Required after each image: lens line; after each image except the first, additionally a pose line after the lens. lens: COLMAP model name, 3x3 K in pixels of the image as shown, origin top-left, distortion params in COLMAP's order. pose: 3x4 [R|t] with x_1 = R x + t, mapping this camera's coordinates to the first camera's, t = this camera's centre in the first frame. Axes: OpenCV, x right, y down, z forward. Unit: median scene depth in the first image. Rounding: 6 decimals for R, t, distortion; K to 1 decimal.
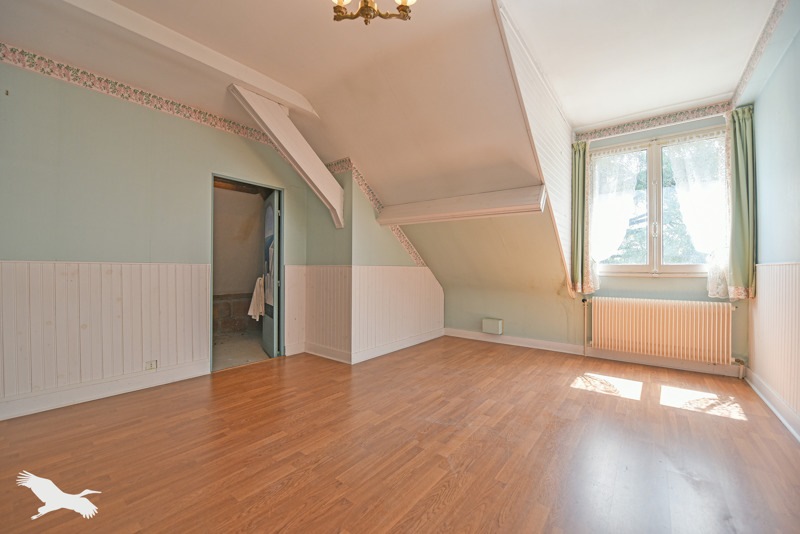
lens RADIAL K [[334.6, 0, 400.0], [0, 334.6, 267.0], [0, 0, 1]] dist [-0.000927, -0.000152]
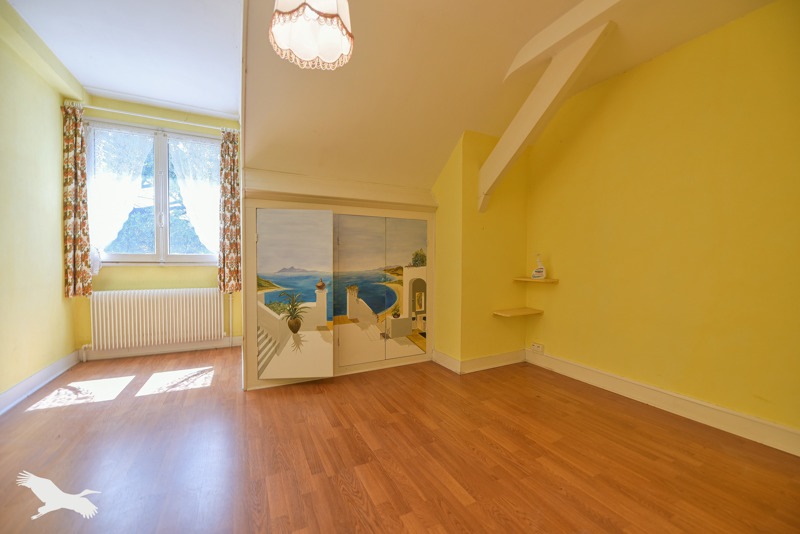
lens RADIAL K [[334.6, 0, 400.0], [0, 334.6, 267.0], [0, 0, 1]] dist [-0.000927, -0.000152]
pose [[0.456206, -0.023157, 0.889573, 0.200390], [-0.003569, 0.999606, 0.027851, 0.000075], [-0.889867, -0.015881, 0.455944, -0.106850]]
